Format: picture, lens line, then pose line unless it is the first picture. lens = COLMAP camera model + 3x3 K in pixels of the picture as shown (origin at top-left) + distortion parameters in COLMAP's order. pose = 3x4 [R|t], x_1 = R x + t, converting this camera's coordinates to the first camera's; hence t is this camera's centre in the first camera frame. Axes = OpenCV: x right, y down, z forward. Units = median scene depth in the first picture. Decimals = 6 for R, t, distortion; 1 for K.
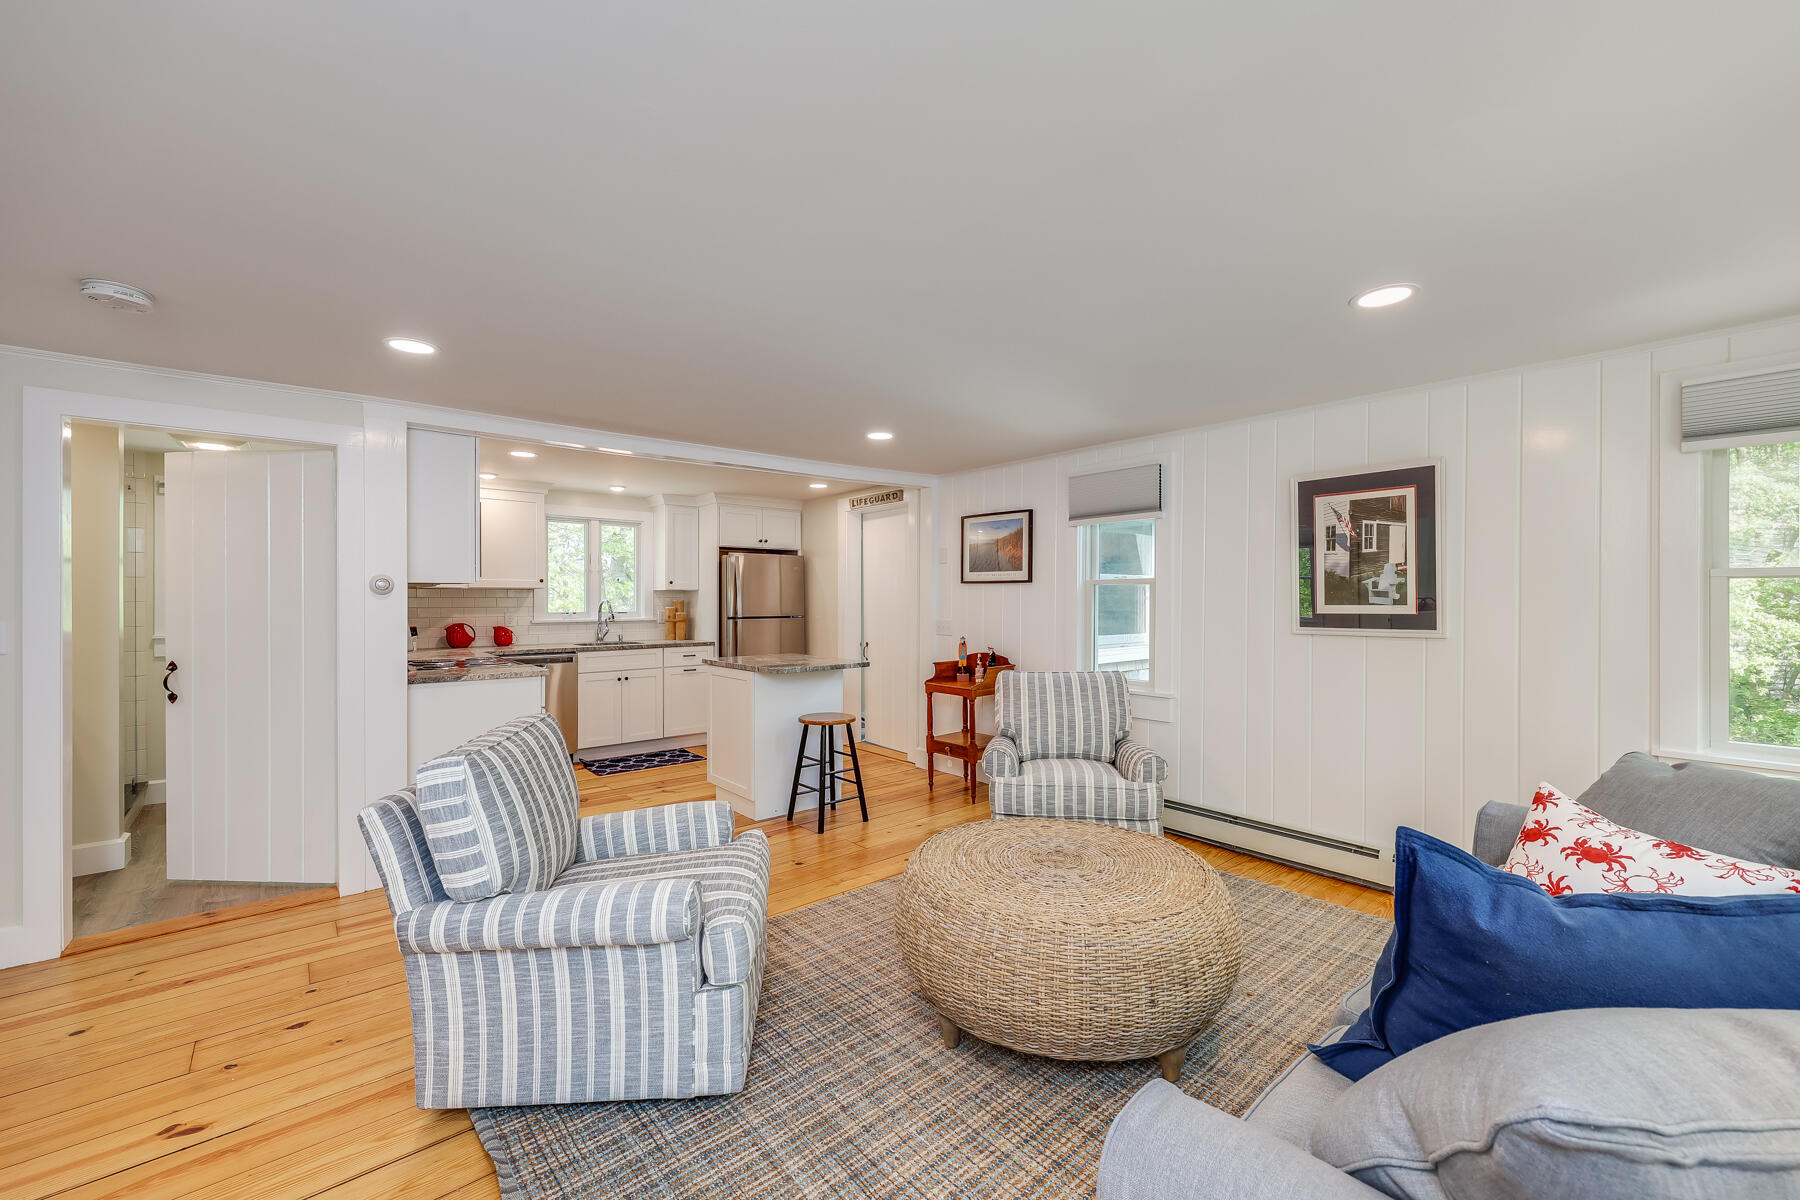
lens RADIAL K [[733.9, 0, 899.3], [0, 733.9, 601.0], [0, 0, 1]] dist [0.012505, 0.000086]
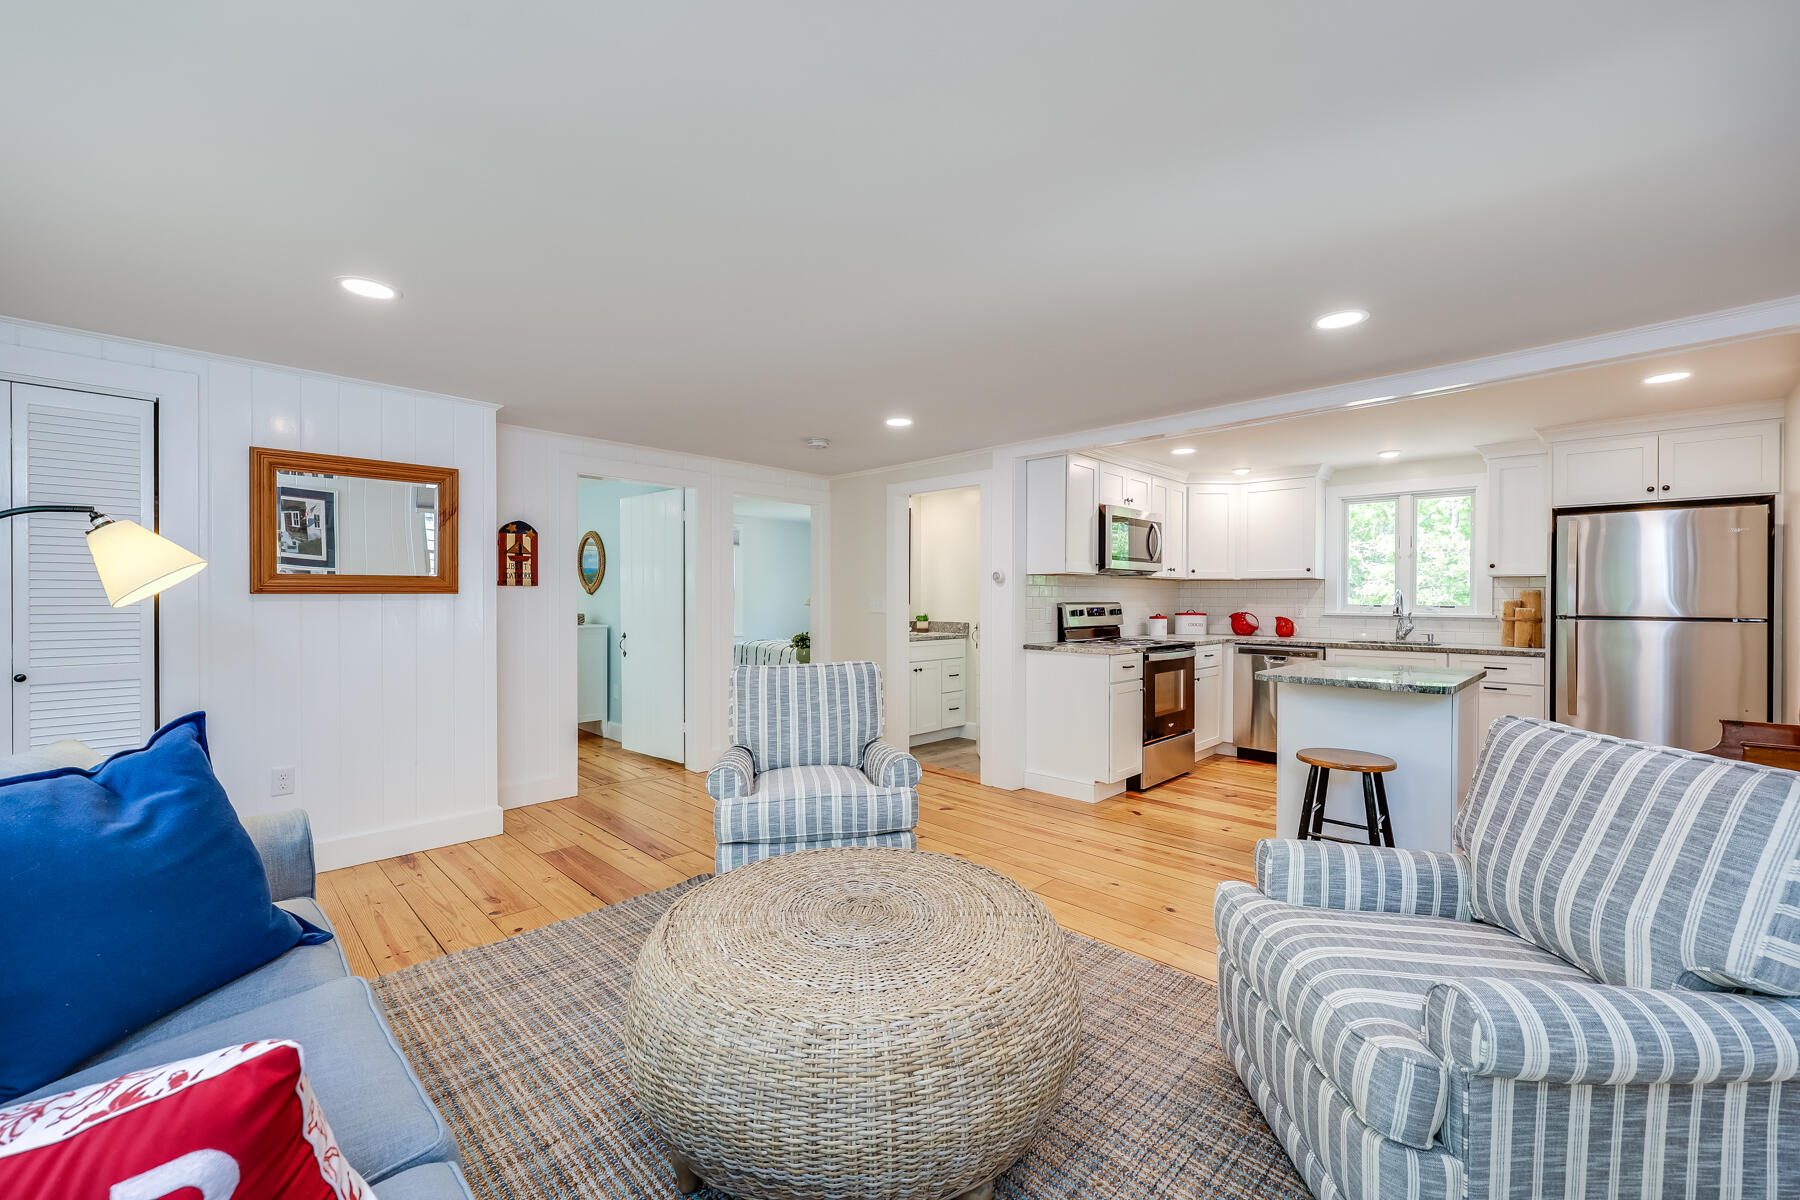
lens RADIAL K [[711.7, 0, 904.5], [0, 711.7, 599.3], [0, 0, 1]] dist [-0.000637, -0.000134]
pose [[0.095544, 0.004859, -0.995413, 0.351764], [-0.006504, 0.999970, 0.004257, 0.009049], [0.995404, 0.006067, 0.095573, 0.371711]]
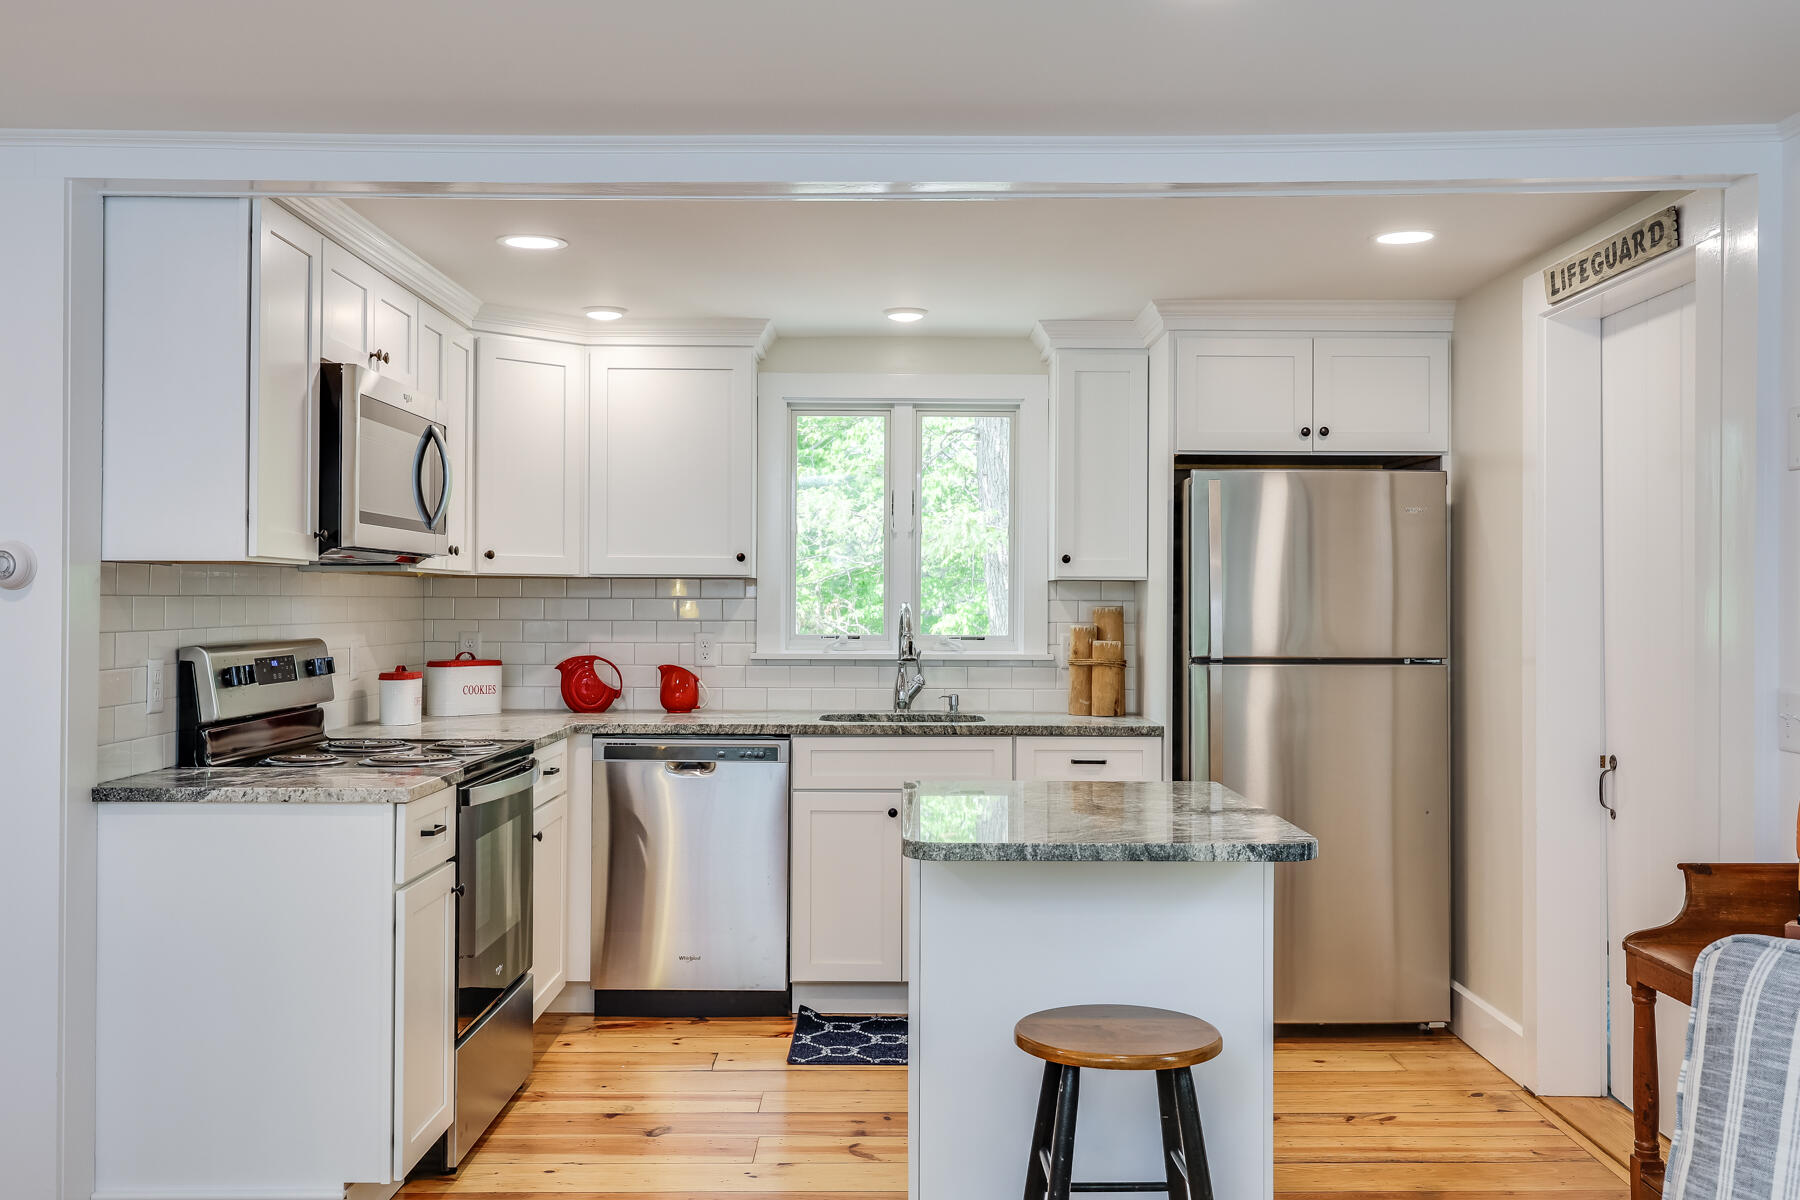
lens RADIAL K [[1664.5, 0, 890.5], [0, 1664.5, 584.7], [0, 0, 1]] dist [0.016091, 0.000000]
pose [[0.765993, -0.002405, -0.642844, 0.167334], [-0.006389, 0.999915, -0.011353, -0.002397], [0.642817, 0.012803, 0.765913, 0.318616]]
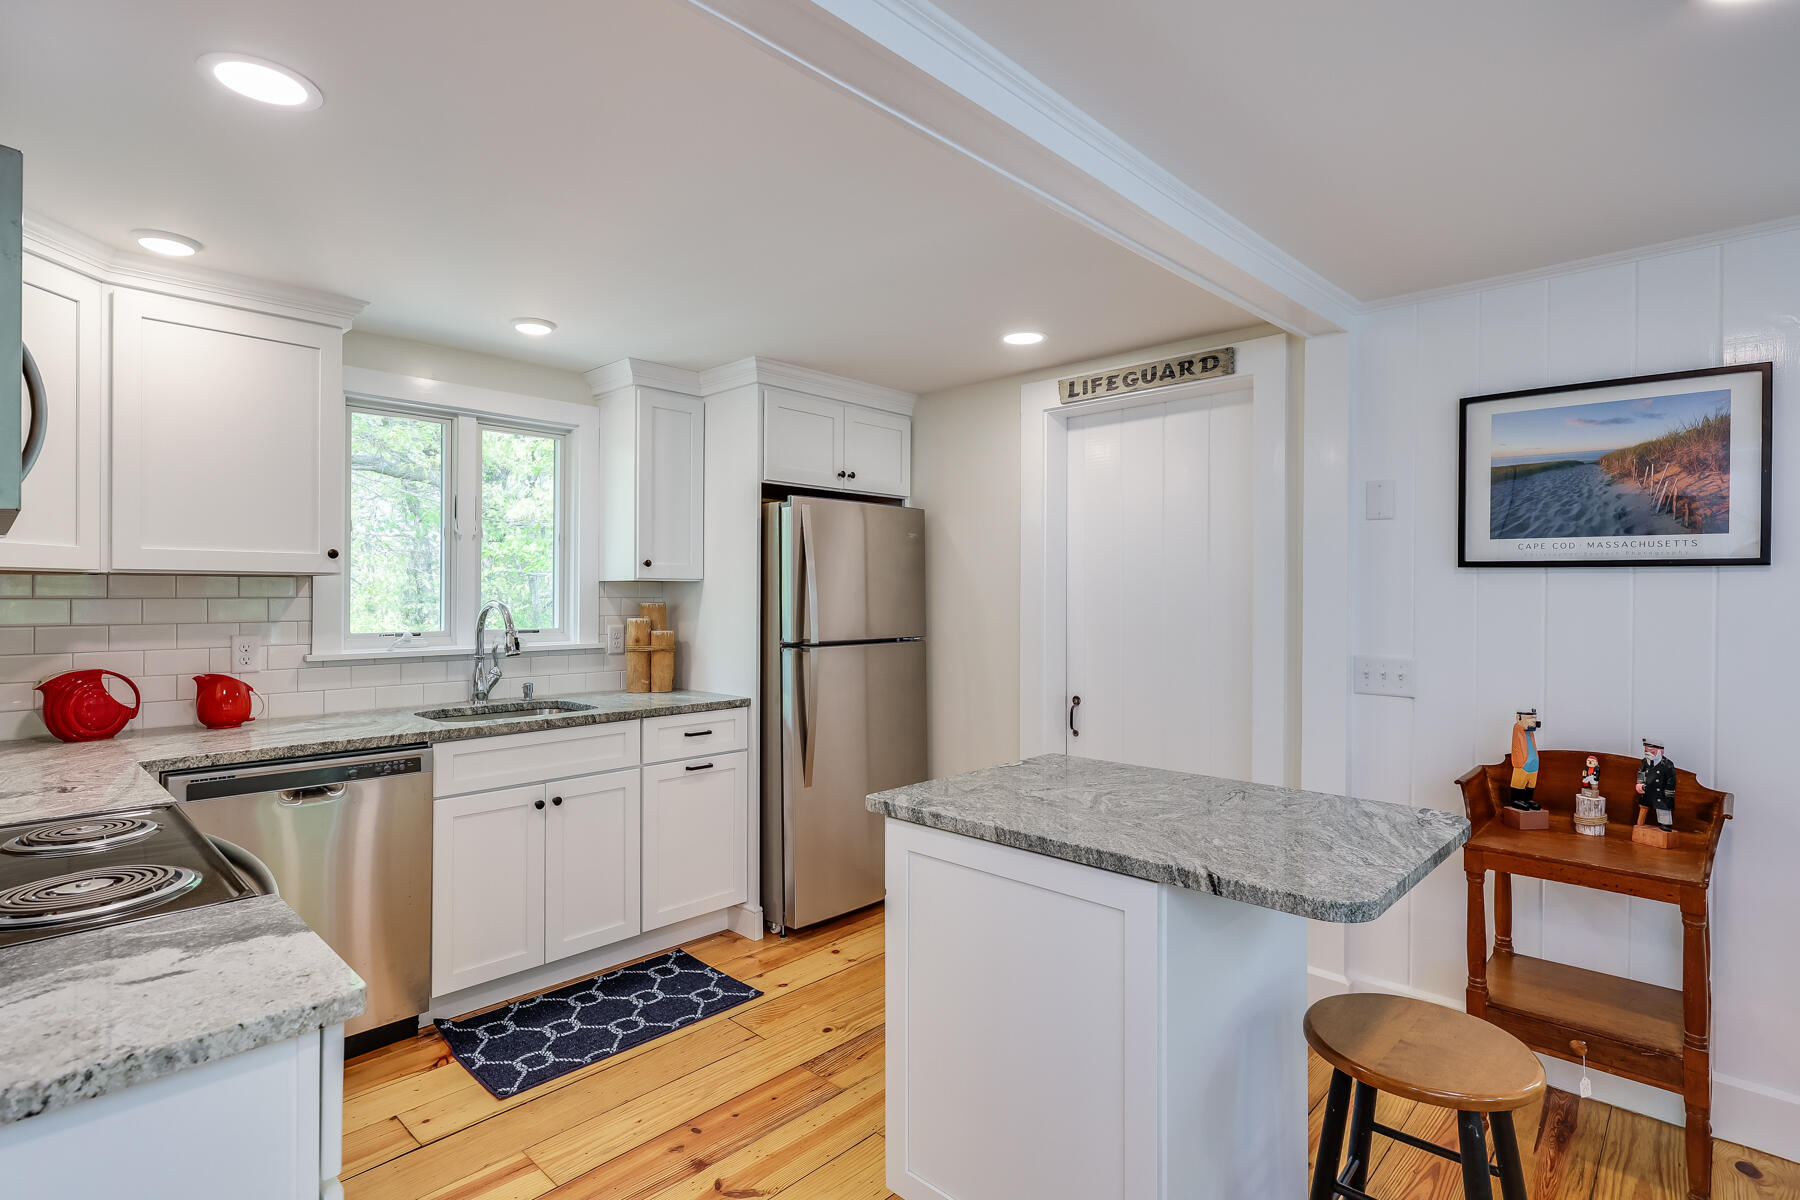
lens RADIAL K [[894.8, 0, 908.4], [0, 894.8, 592.0], [0, 0, 1]] dist [0.001452, 0.000166]
pose [[0.993587, 0.003609, 0.113016, -0.227132], [-0.003128, 0.999985, -0.004438, -0.006625], [-0.113030, 0.004056, 0.993583, 0.474756]]
